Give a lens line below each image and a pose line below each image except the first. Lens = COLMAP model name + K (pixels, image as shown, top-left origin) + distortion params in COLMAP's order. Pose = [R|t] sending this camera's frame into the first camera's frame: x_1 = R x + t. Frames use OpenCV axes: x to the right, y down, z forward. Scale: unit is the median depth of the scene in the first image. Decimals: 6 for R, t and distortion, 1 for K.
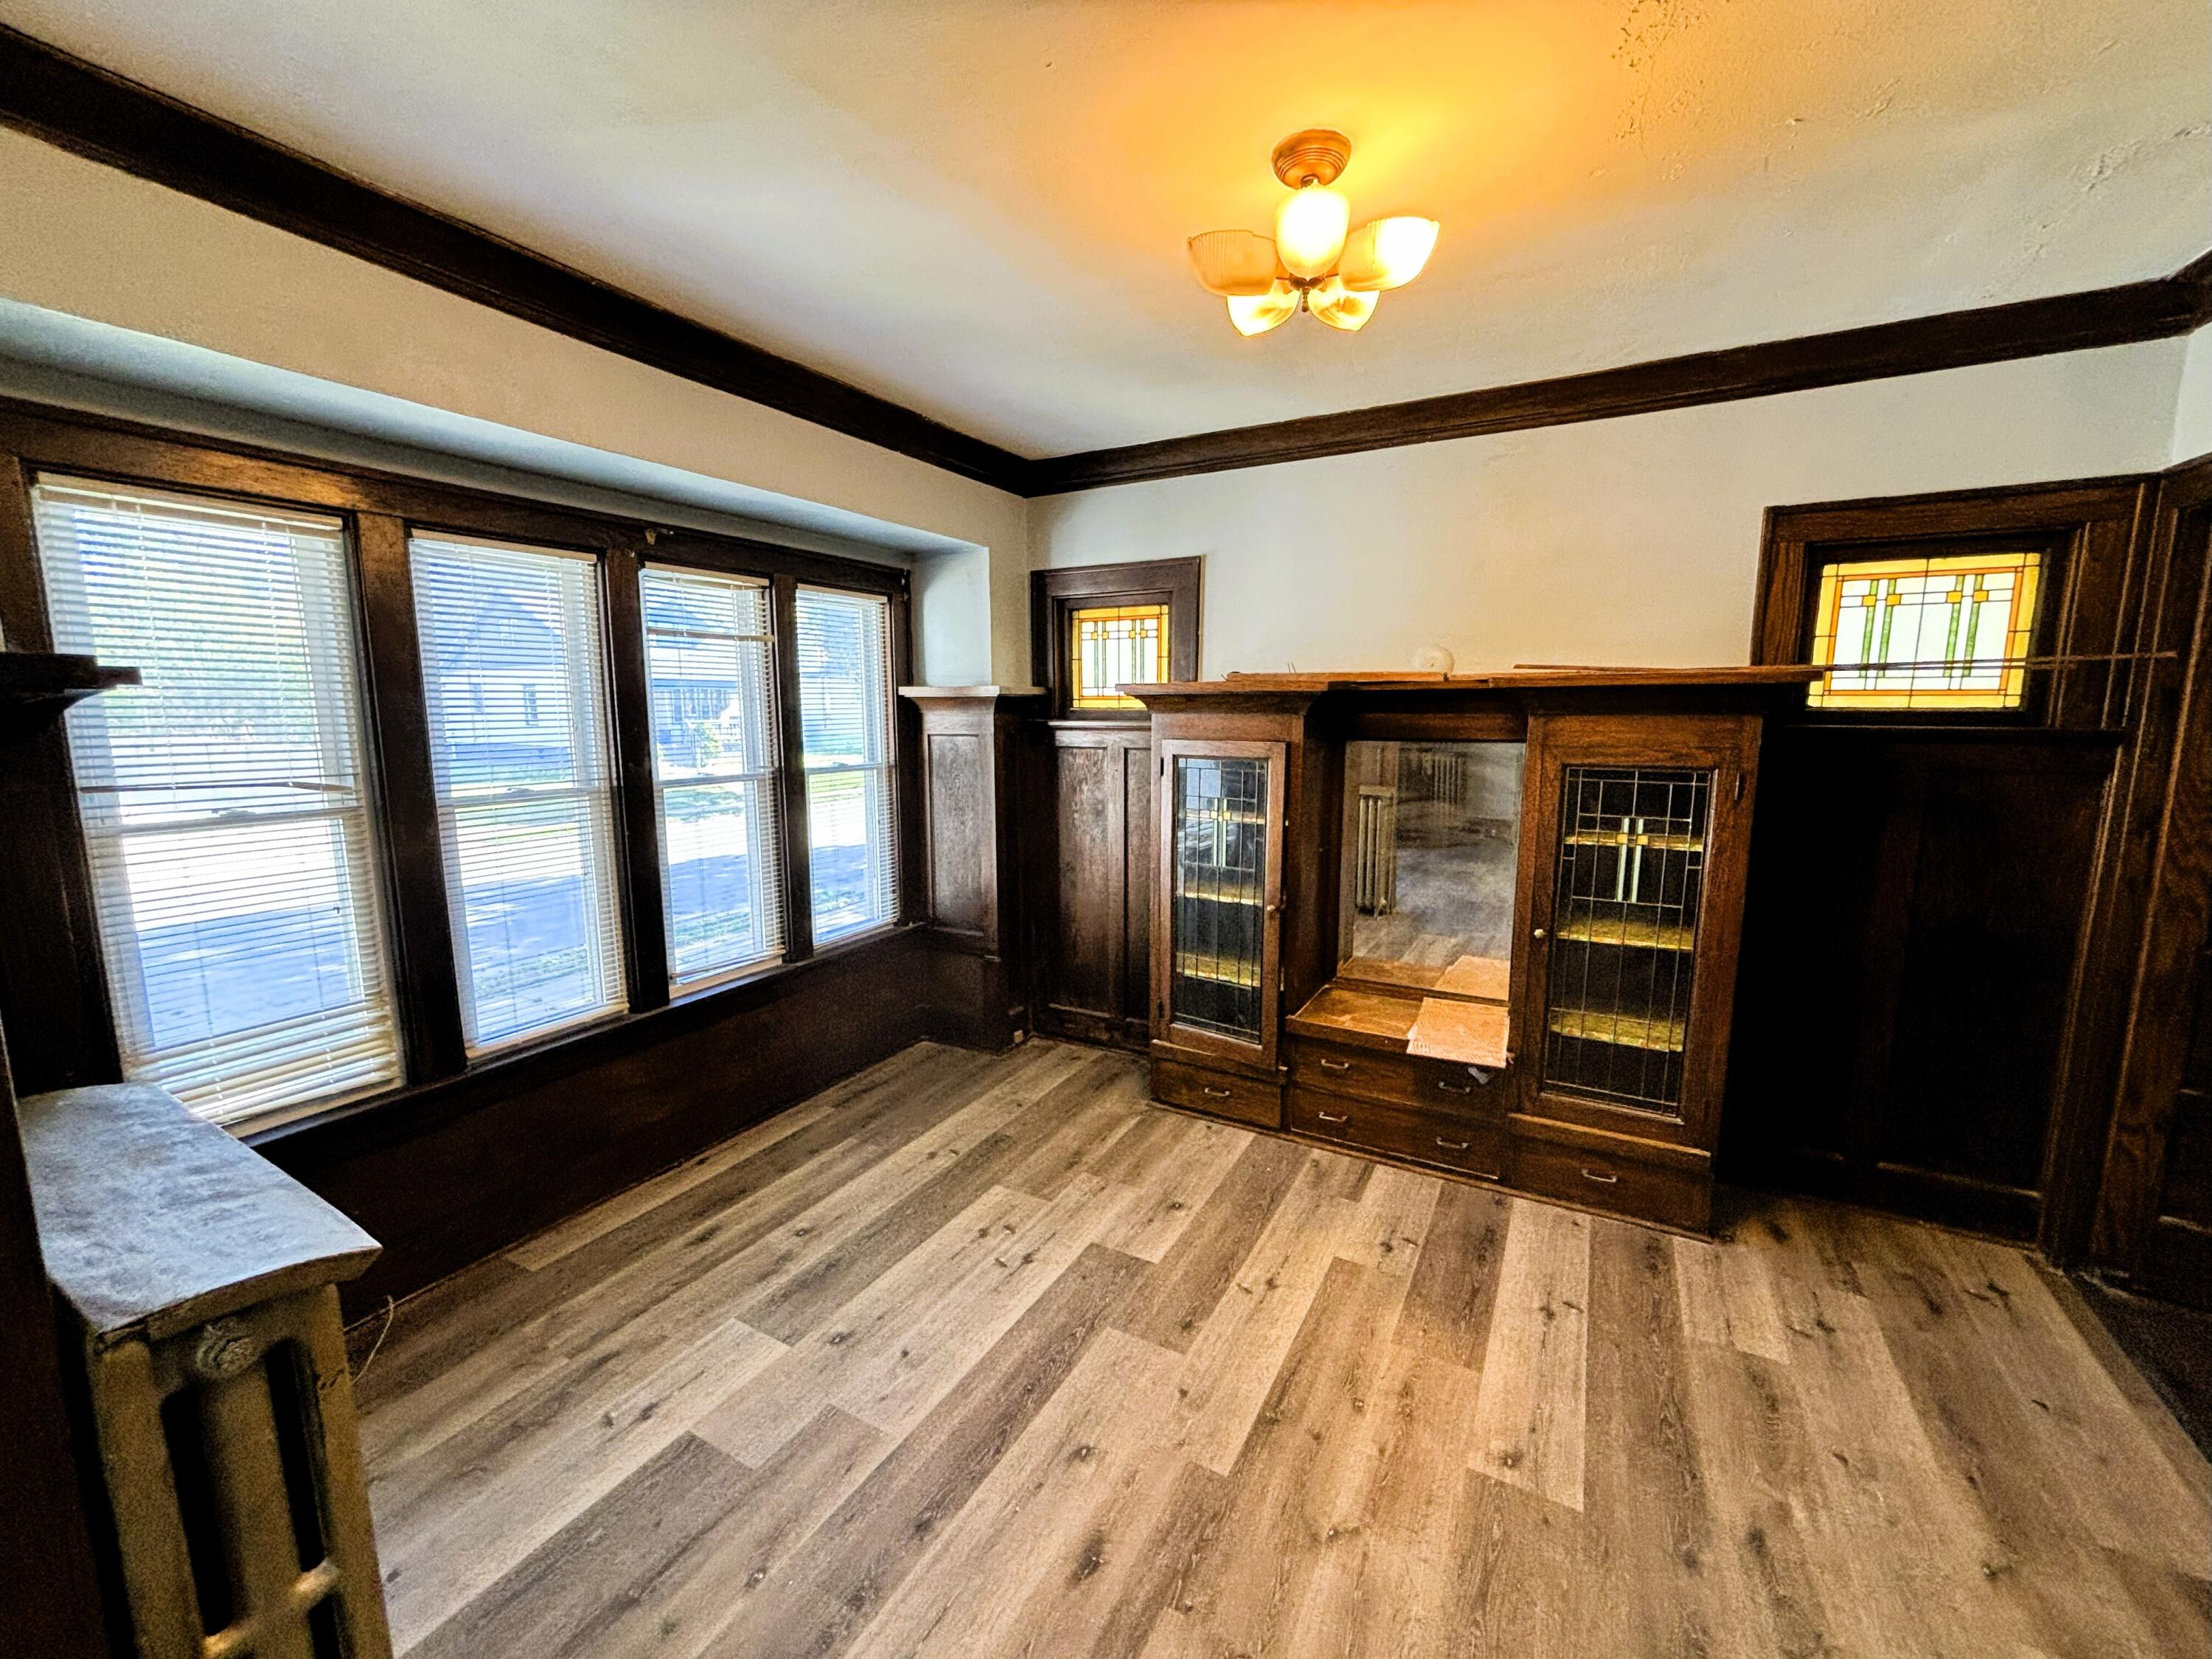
lens RADIAL K [[891.9, 0, 1121.5], [0, 891.9, 833.6], [0, 0, 1]] dist [0.000334, -0.000082]
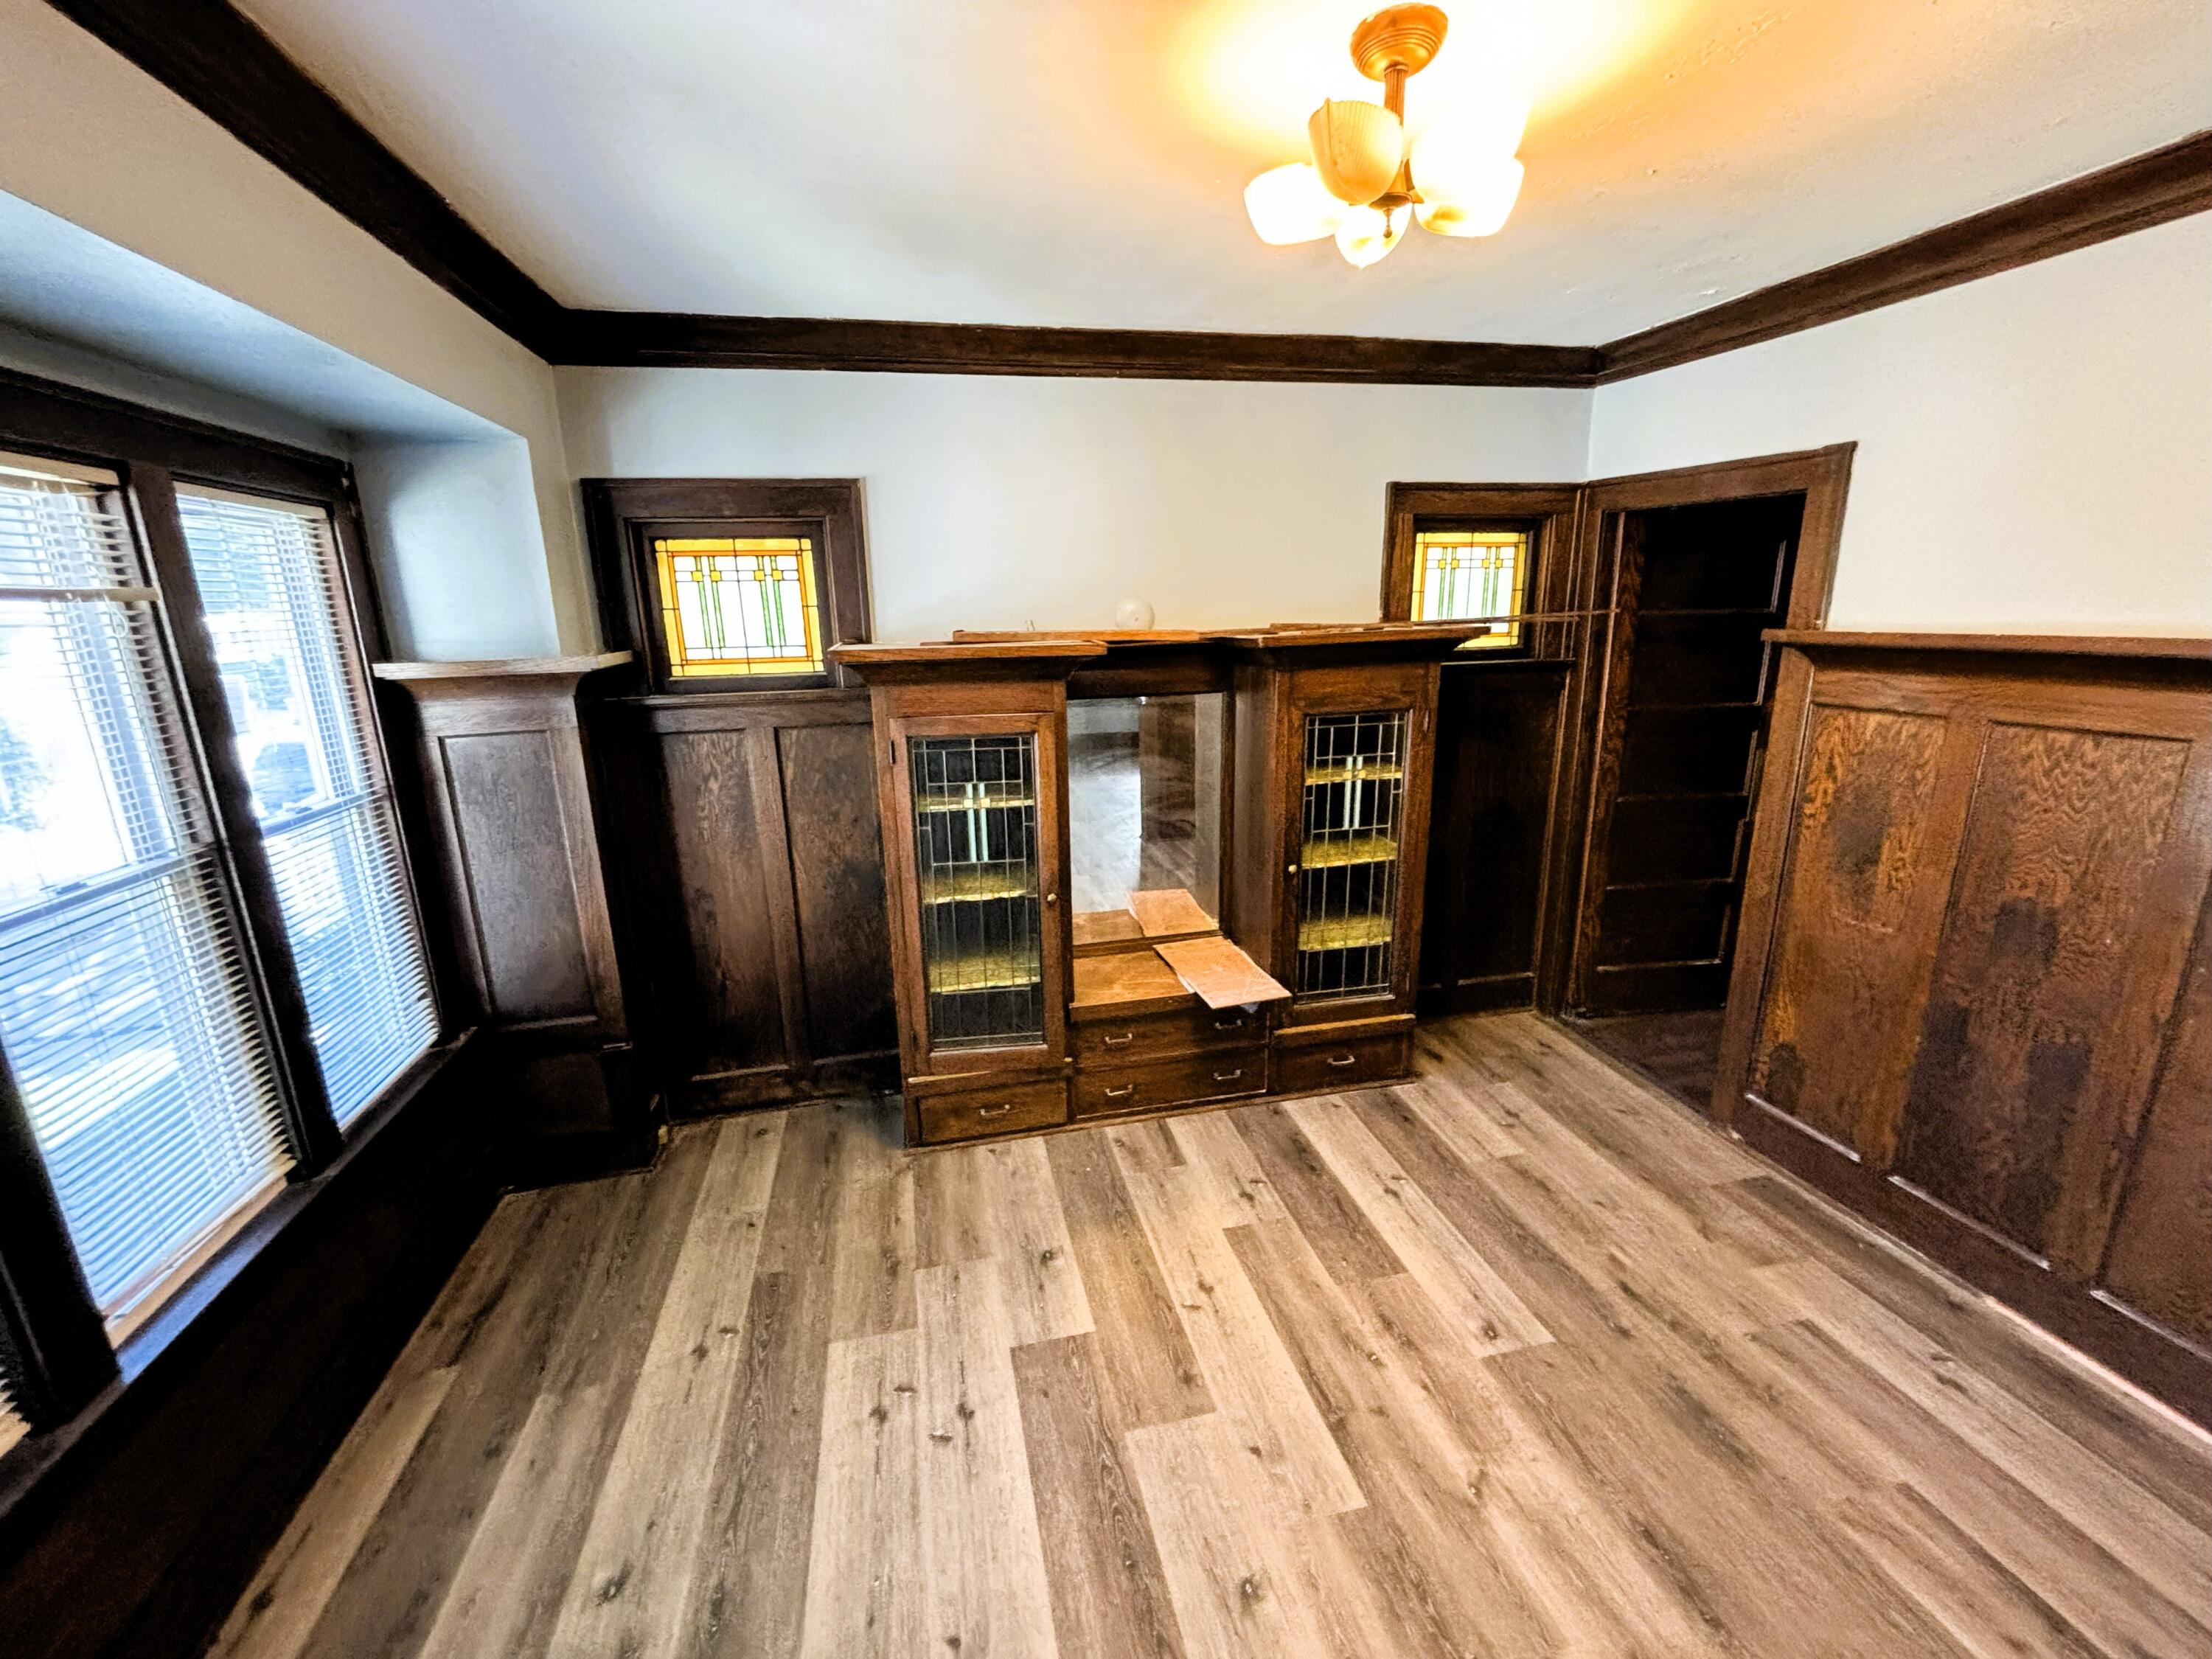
lens RADIAL K [[891.9, 0, 1096.6], [0, 891.9, 825.7], [0, 0, 1]] dist [0.000334, -0.000082]
pose [[0.751229, -0.174756, 0.636487, -0.386069], [0.116411, 0.984276, 0.132850, -0.109692], [-0.649695, -0.025707, 0.759760, 0.311456]]
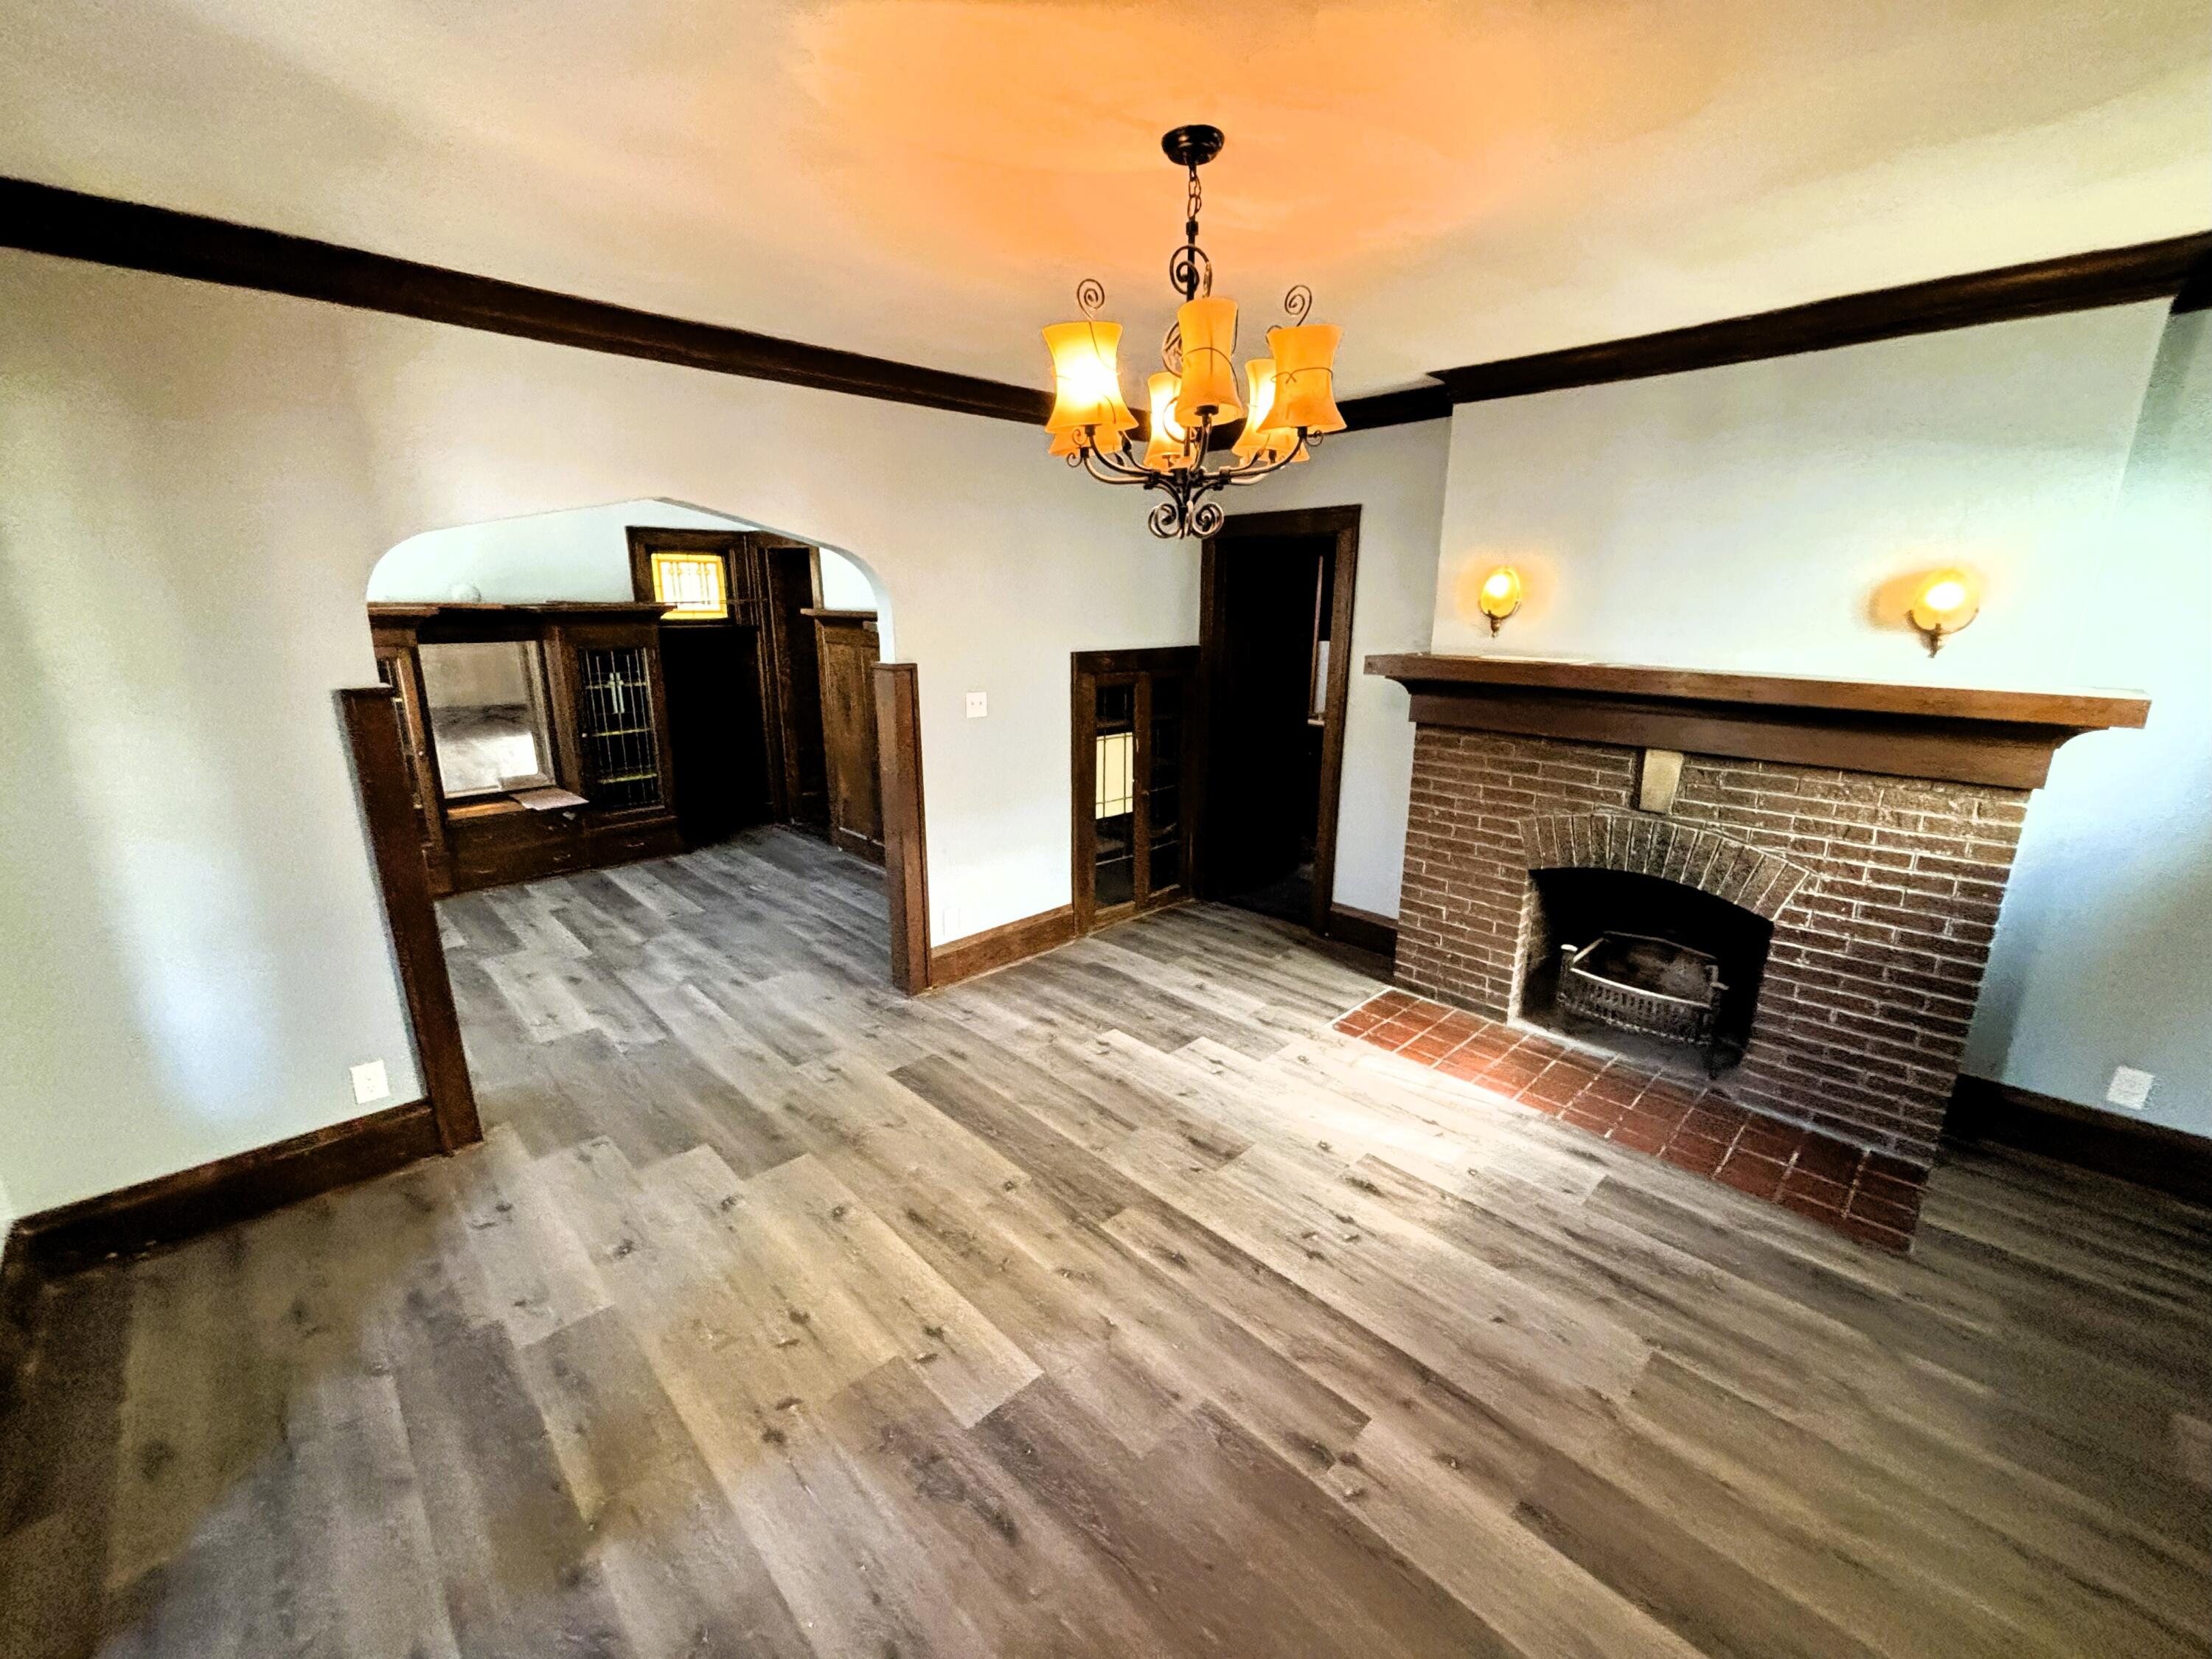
lens RADIAL K [[891.9, 0, 1092.8], [0, 891.9, 819.6], [0, 0, 1]] dist [0.000334, -0.000082]
pose [[0.300479, -0.234821, 0.924430, -1.054850], [0.134474, 0.969968, 0.202679, 0.040060], [-0.944261, 0.063411, 0.323033, -0.698904]]
